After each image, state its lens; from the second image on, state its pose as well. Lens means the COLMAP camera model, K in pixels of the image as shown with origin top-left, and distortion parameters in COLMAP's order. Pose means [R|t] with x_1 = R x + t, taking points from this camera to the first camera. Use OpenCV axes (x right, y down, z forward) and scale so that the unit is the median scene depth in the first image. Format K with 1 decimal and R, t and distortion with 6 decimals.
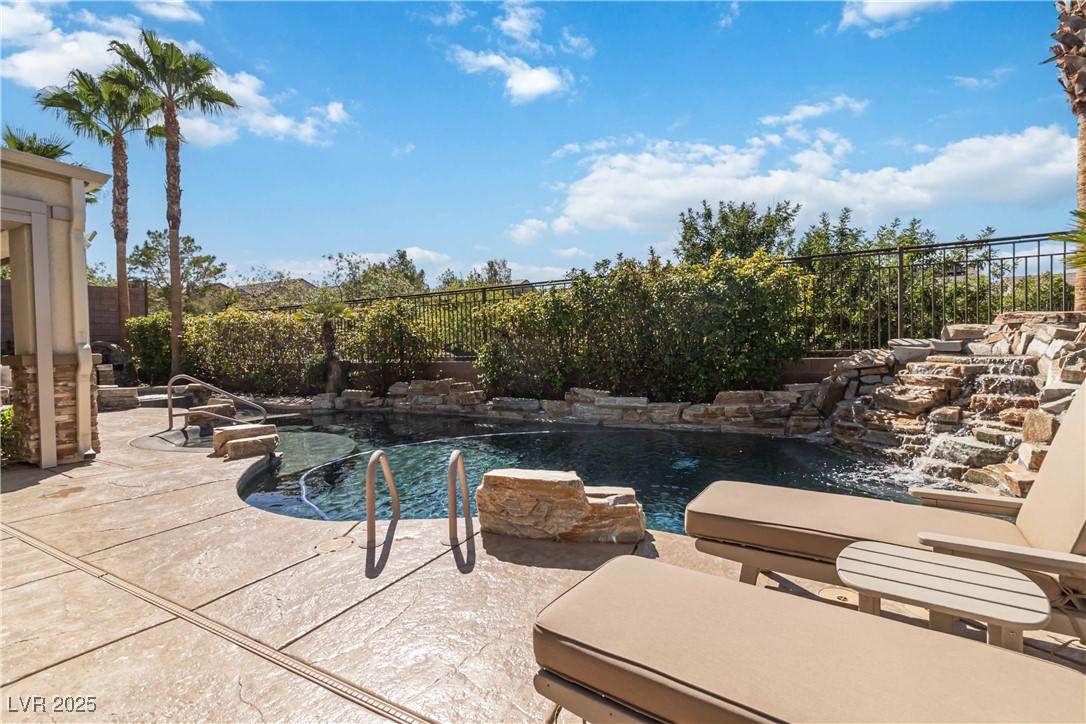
lens RADIAL K [[503.8, 0, 551.7], [0, 503.8, 357.7], [0, 0, 1]] dist [0.000855, 0.000353]
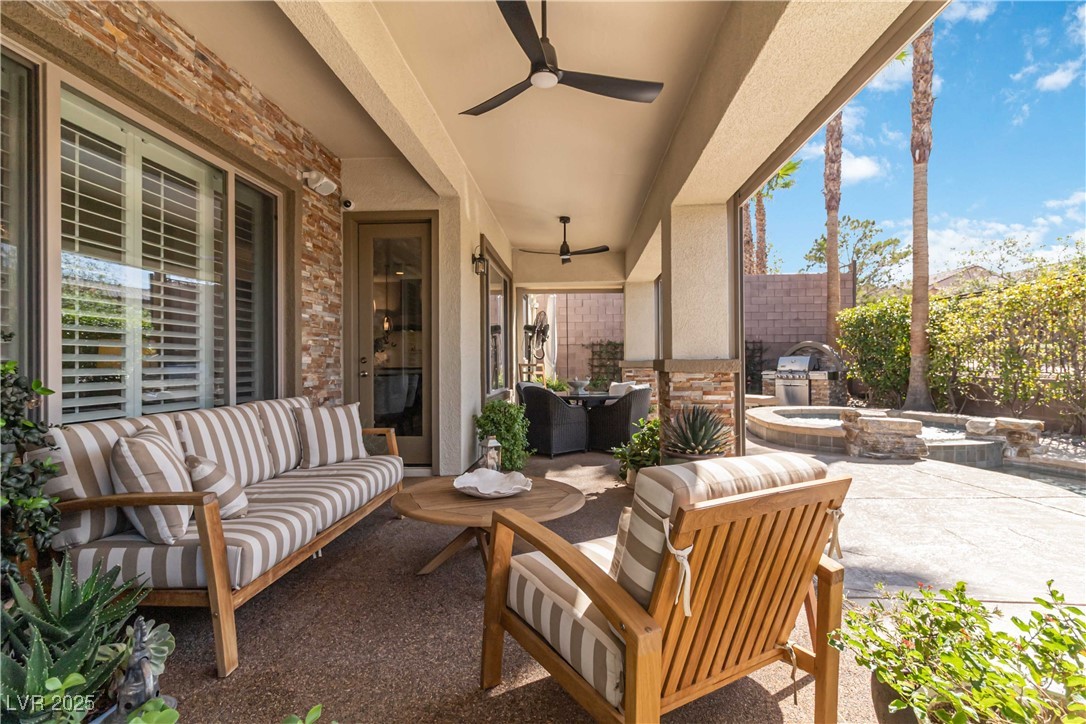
lens RADIAL K [[515.4, 0, 555.1], [0, 515.4, 361.5], [0, 0, 1]] dist [0.003226, 0.000420]
pose [[0.456243, 0.019143, -0.889649, -0.346546], [-0.024793, 0.999654, 0.008795, 0.001404], [0.889510, 0.018044, 0.456560, 0.272620]]
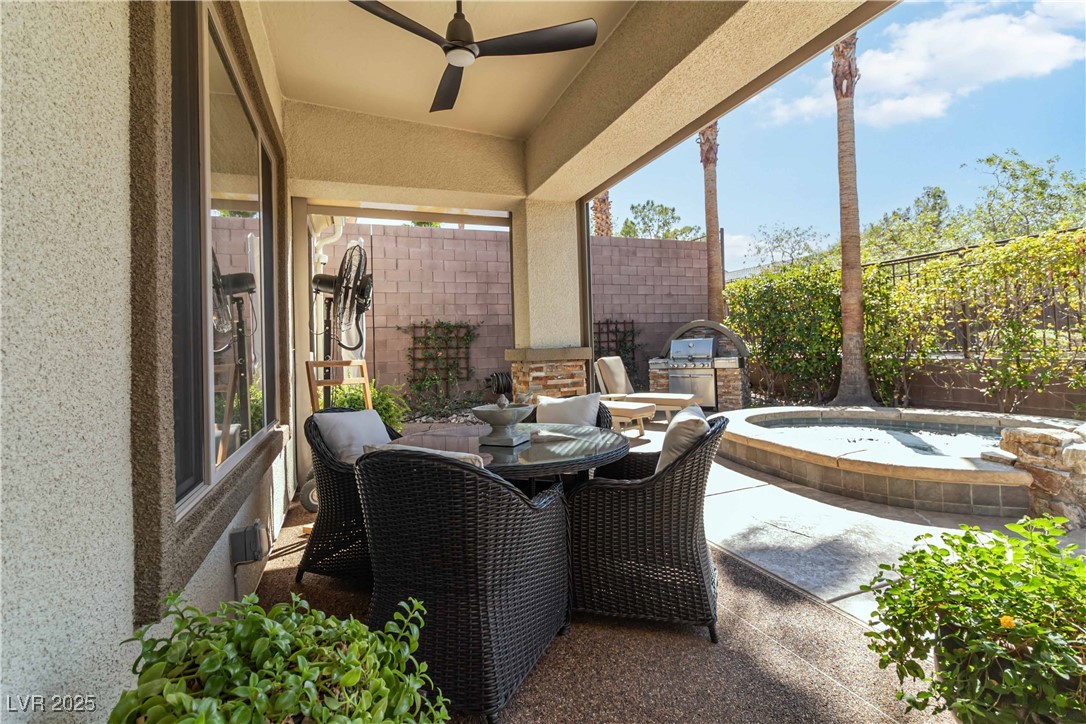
lens RADIAL K [[511.0, 0, 550.5], [0, 511.0, 338.0], [0, 0, 1]] dist [0.000779, 0.000282]
pose [[0.778640, -0.013326, -0.627330, -0.611023], [-0.001250, 0.999740, -0.022787, 0.004050], [0.627470, 0.018527, 0.778420, 0.374996]]
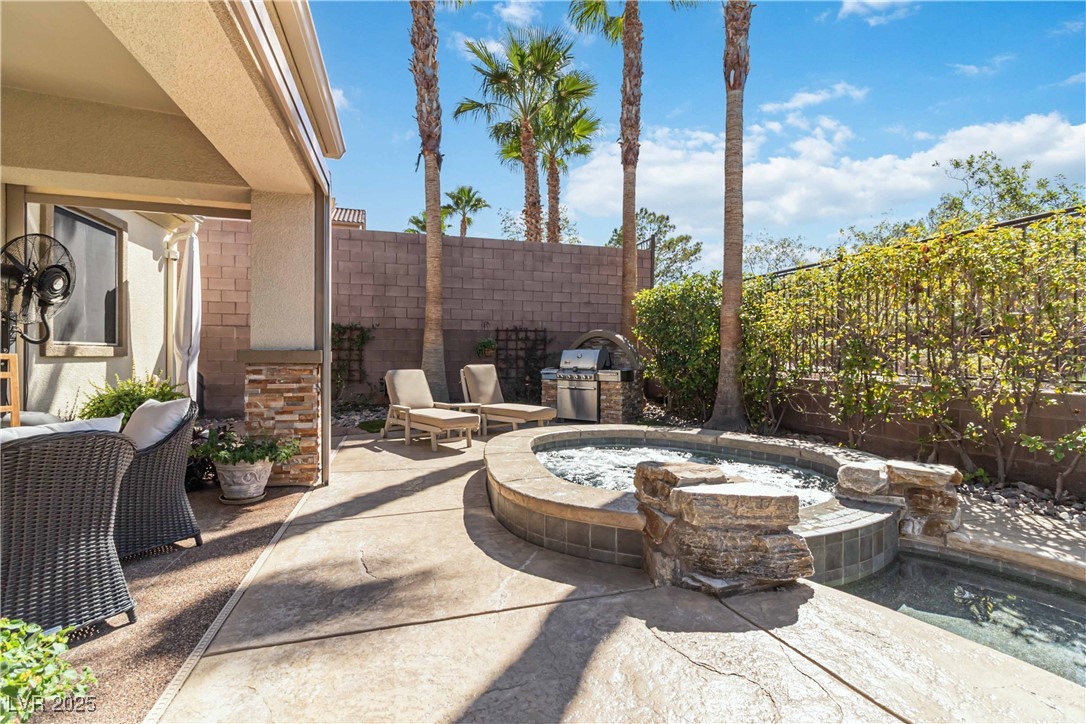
lens RADIAL K [[503.8, 0, 551.7], [0, 503.8, 357.7], [0, 0, 1]] dist [0.000855, 0.000353]
pose [[0.725614, 0.029273, -0.687479, -0.502416], [-0.038594, 0.999253, 0.001813, 0.001113], [0.687018, 0.025217, 0.726202, 0.504925]]
